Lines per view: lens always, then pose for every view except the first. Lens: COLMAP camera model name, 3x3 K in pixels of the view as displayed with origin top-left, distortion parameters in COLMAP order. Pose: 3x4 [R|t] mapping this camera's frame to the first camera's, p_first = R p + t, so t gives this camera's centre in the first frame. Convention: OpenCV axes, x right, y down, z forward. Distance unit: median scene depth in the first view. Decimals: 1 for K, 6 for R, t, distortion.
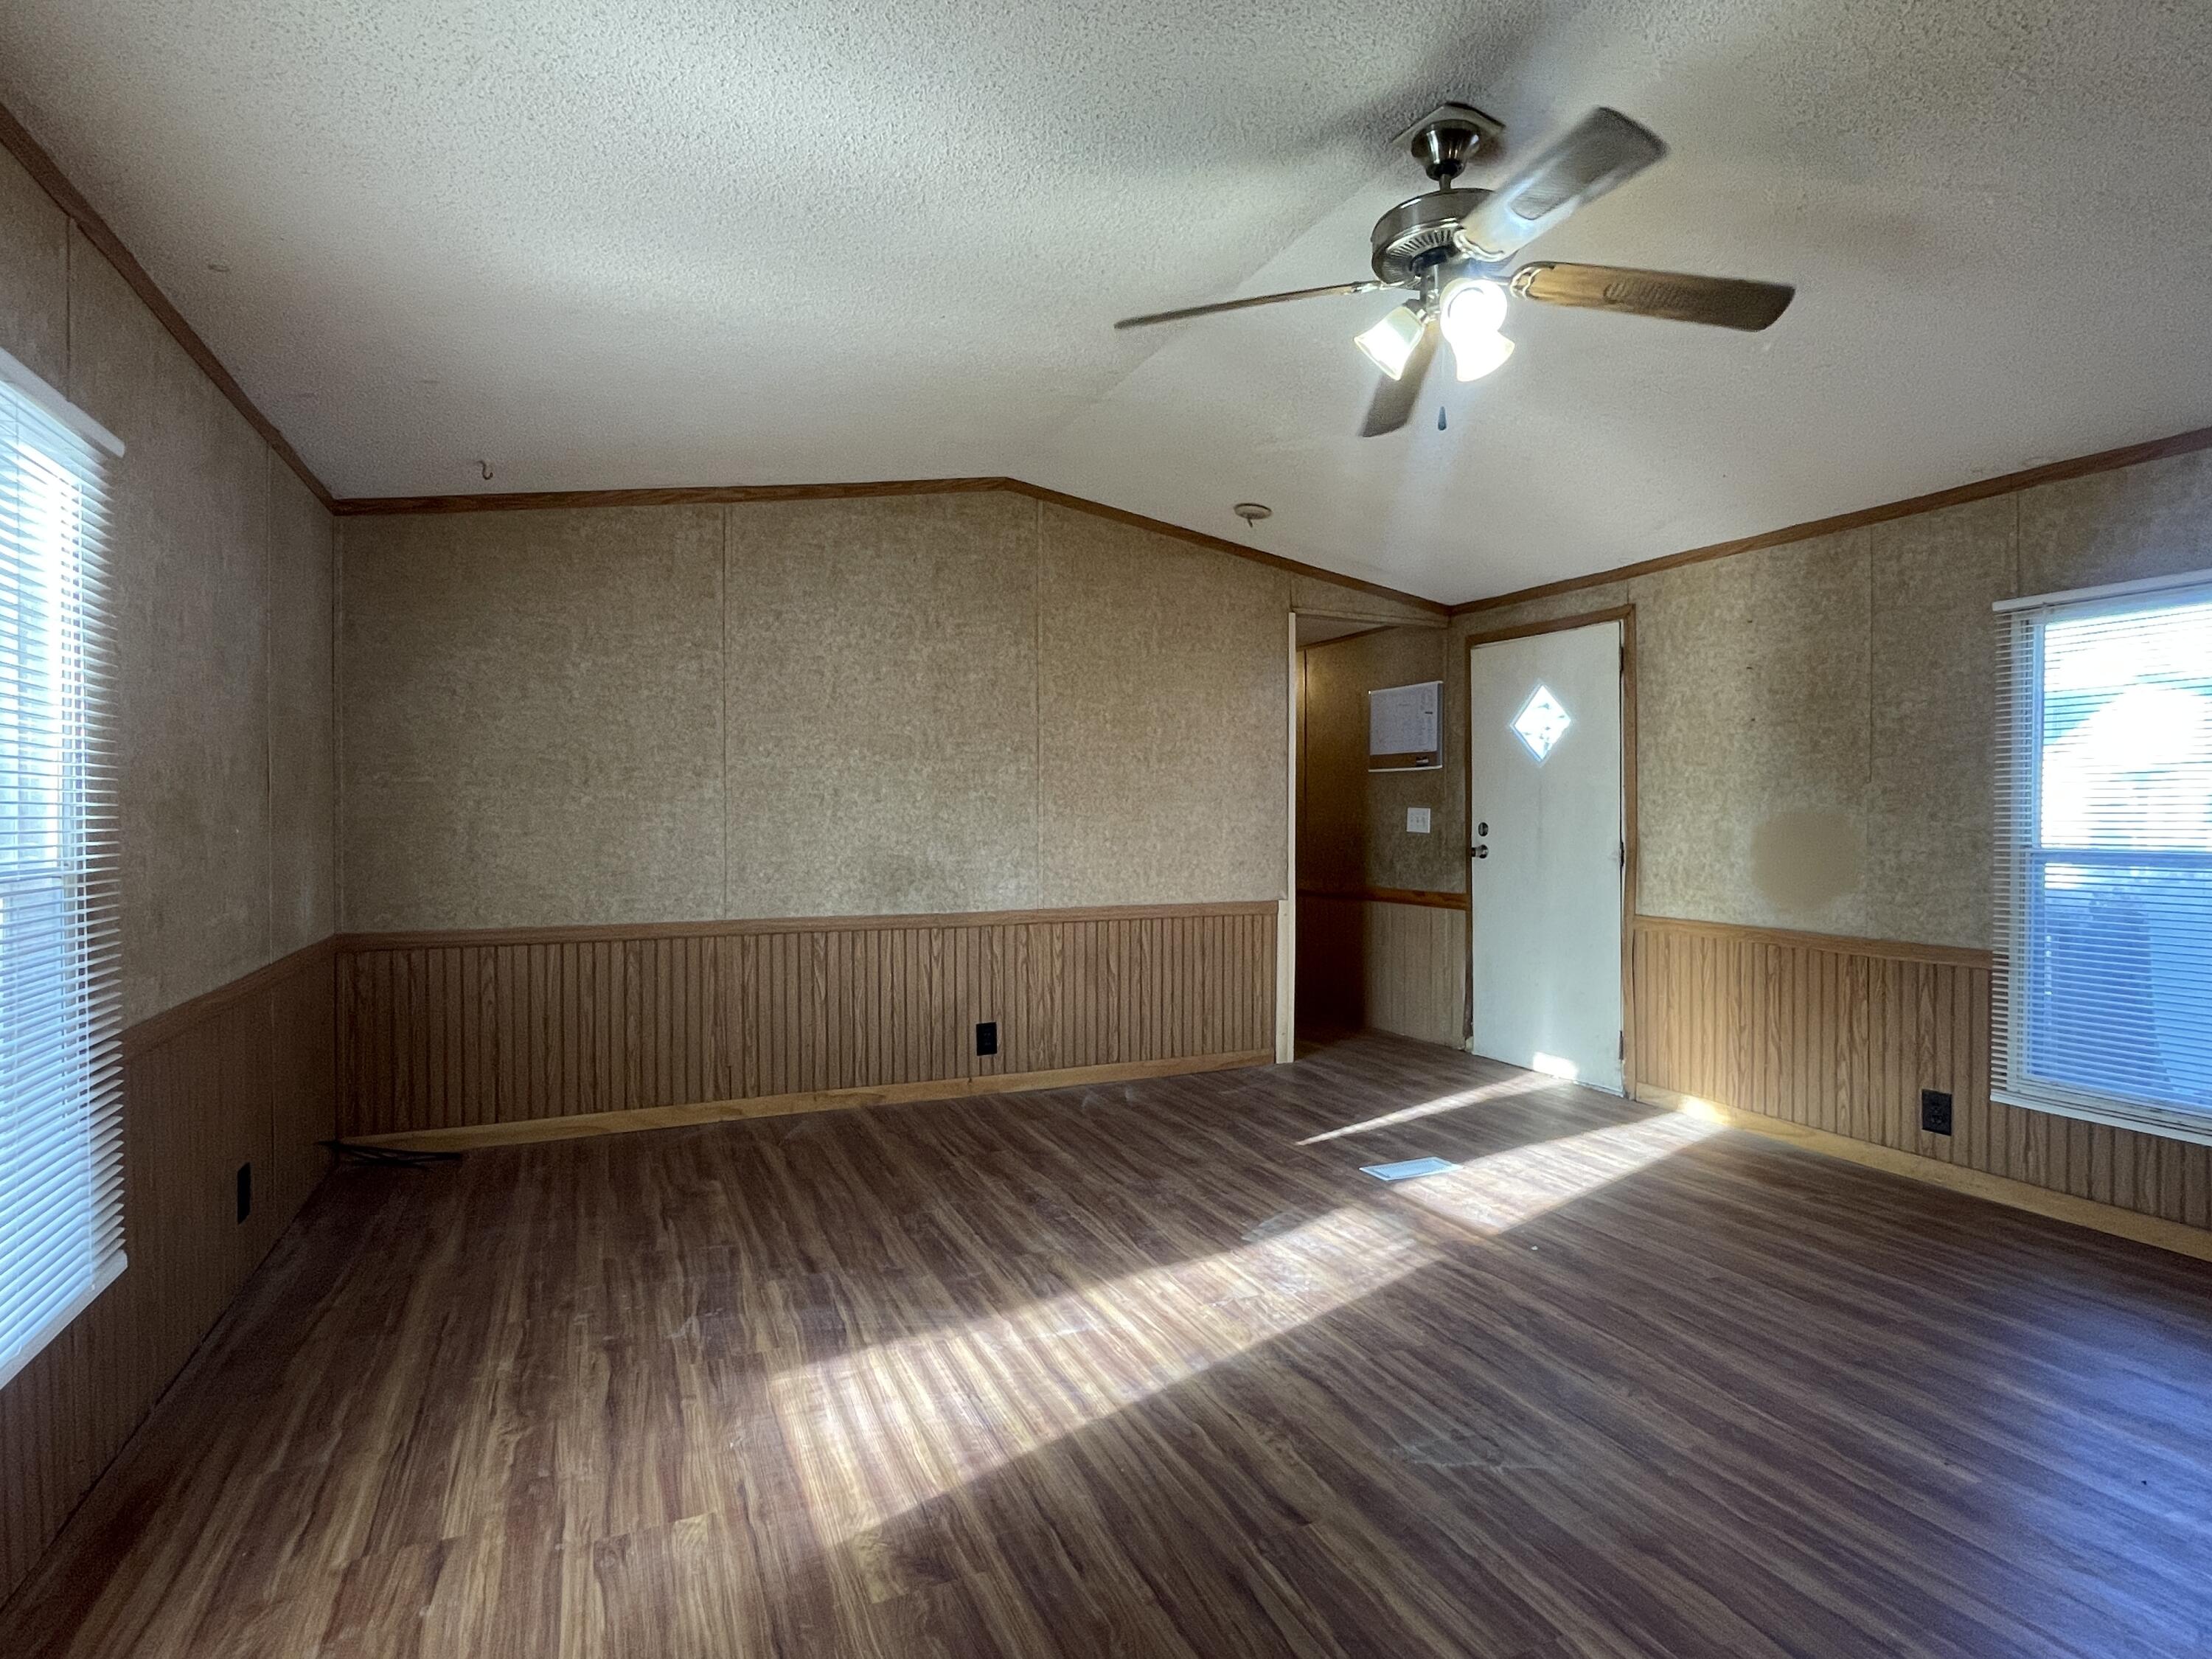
lens RADIAL K [[1132.0, 0, 1100.2], [0, 1132.0, 828.7], [0, 0, 1]] dist [-0.002796, -0.001767]
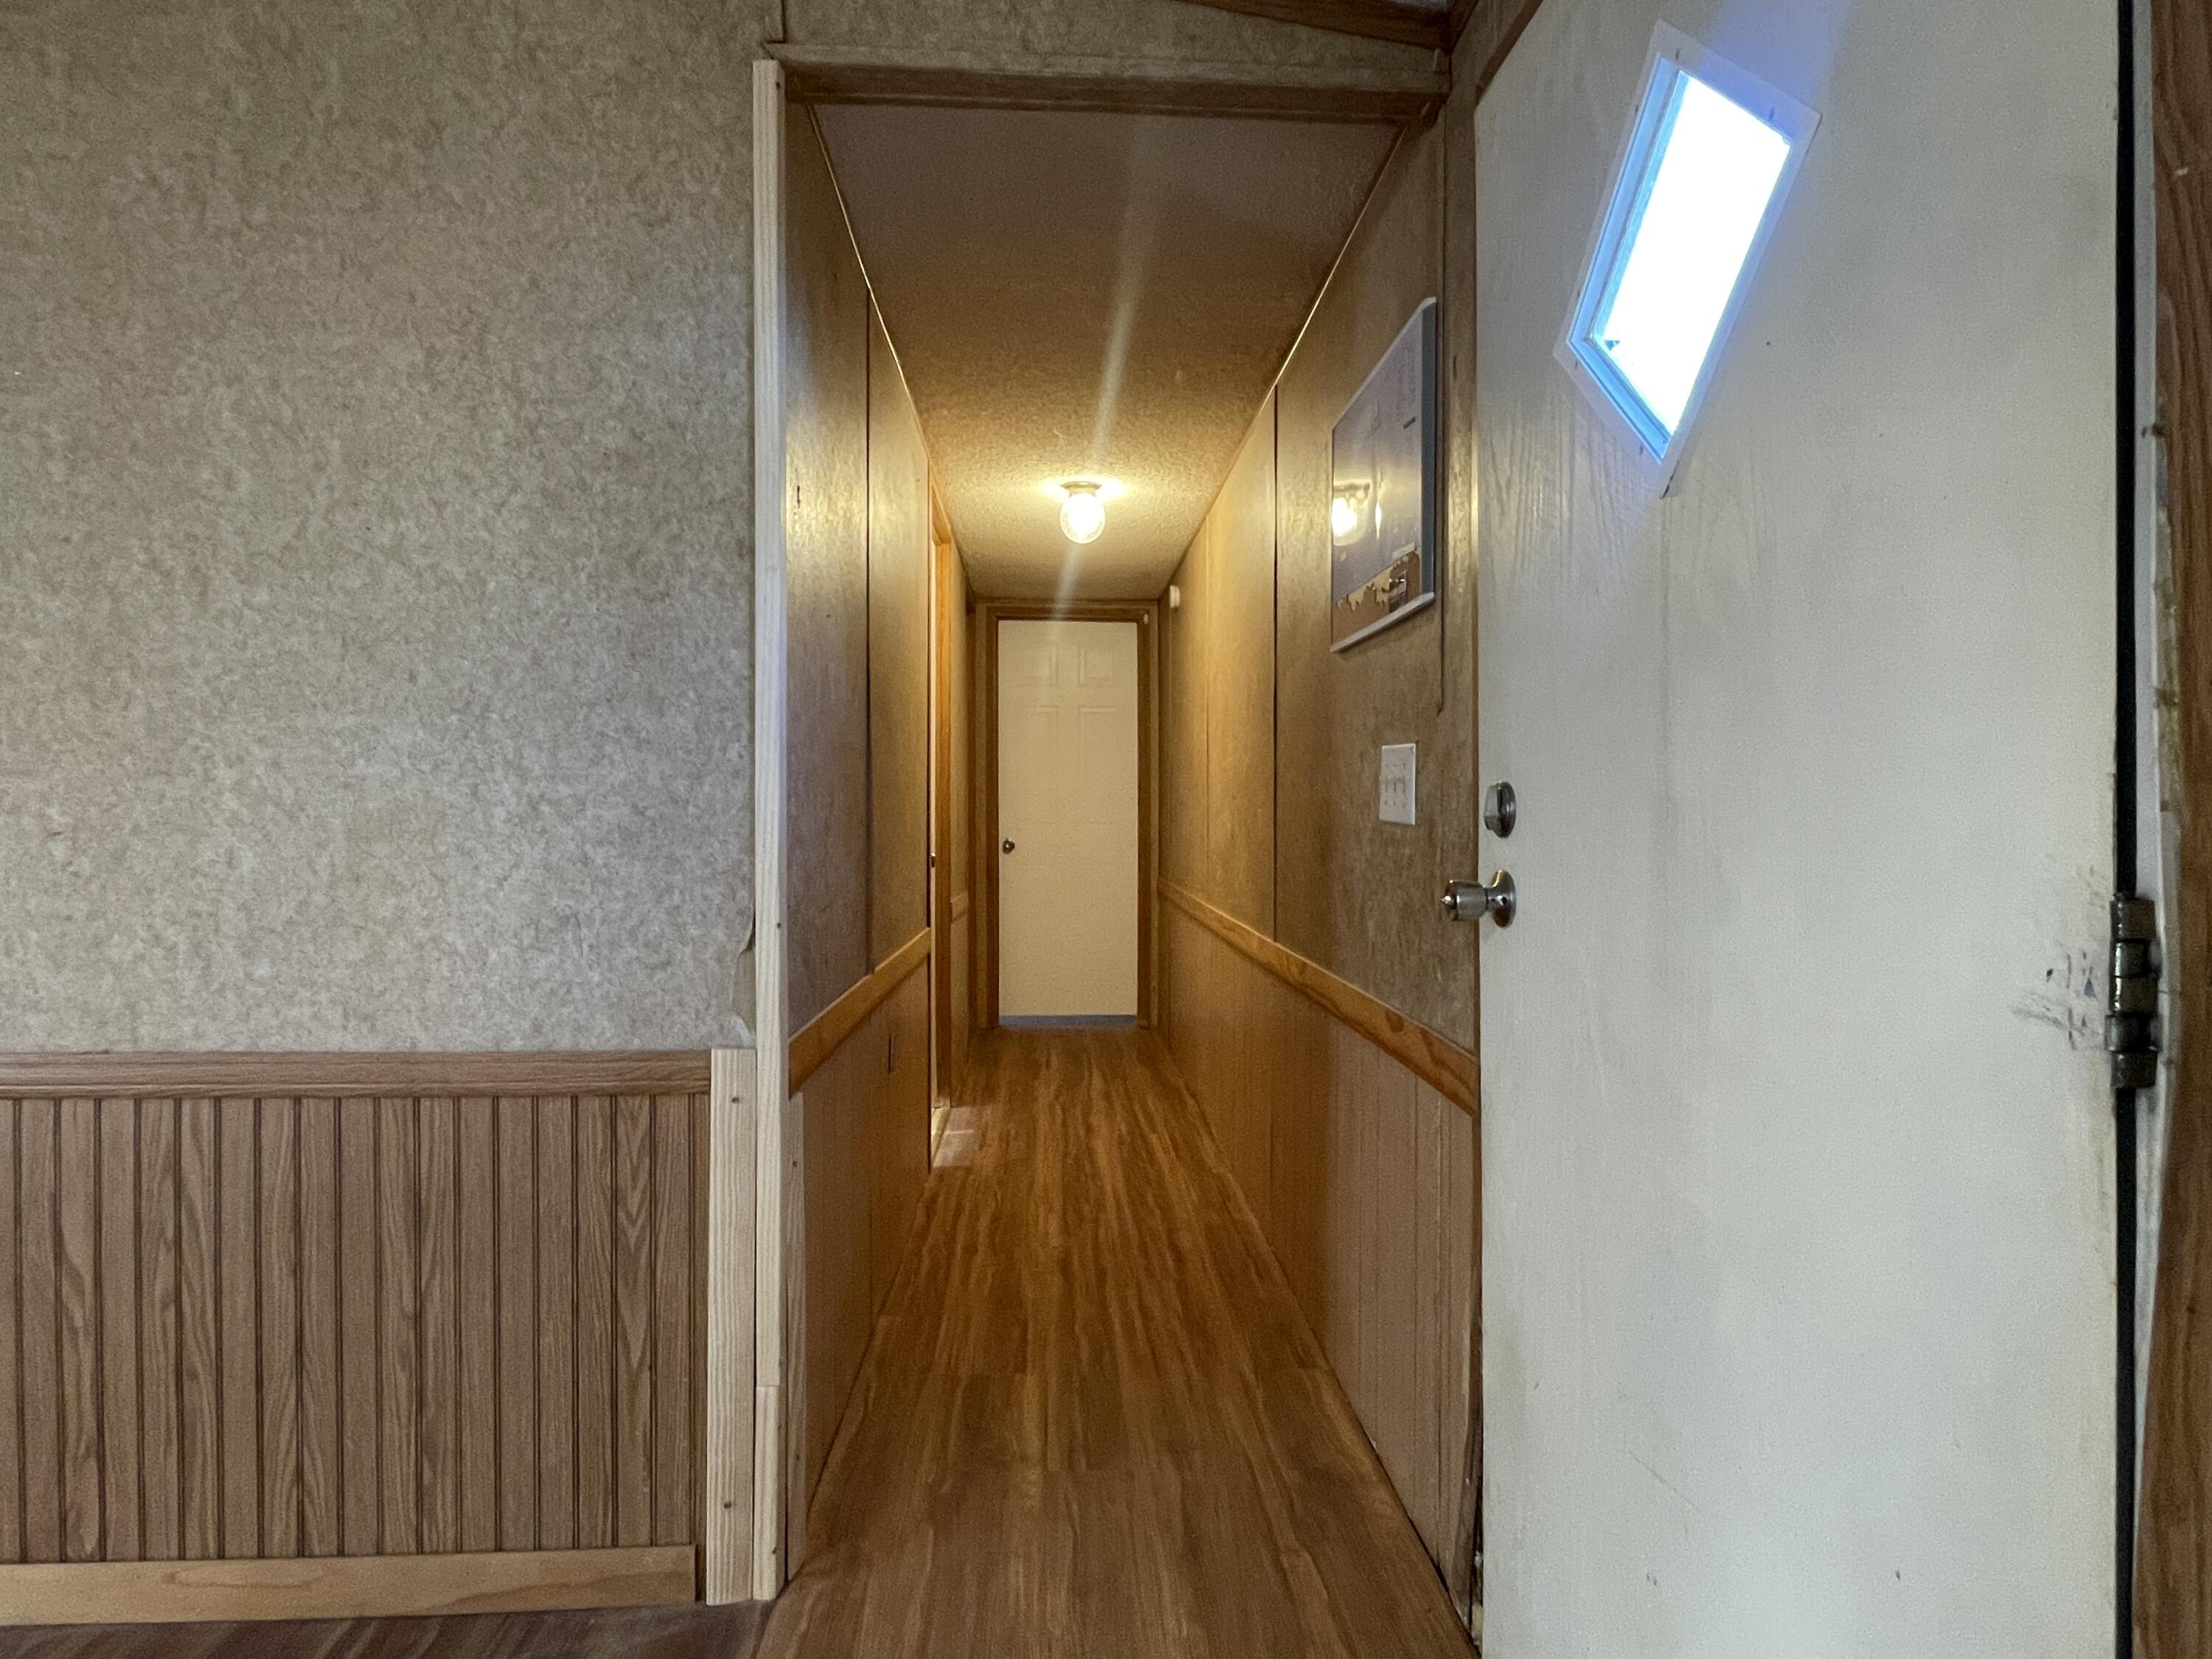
lens RADIAL K [[1182.2, 0, 1096.4], [0, 1182.2, 825.3], [0, 0, 1]] dist [0.000242, 0.000157]
pose [[0.930143, 0.005834, -0.367151, 0.374186], [-0.005795, 0.999982, 0.001209, 0.004502], [0.367152, 0.001003, 0.930161, 0.774999]]
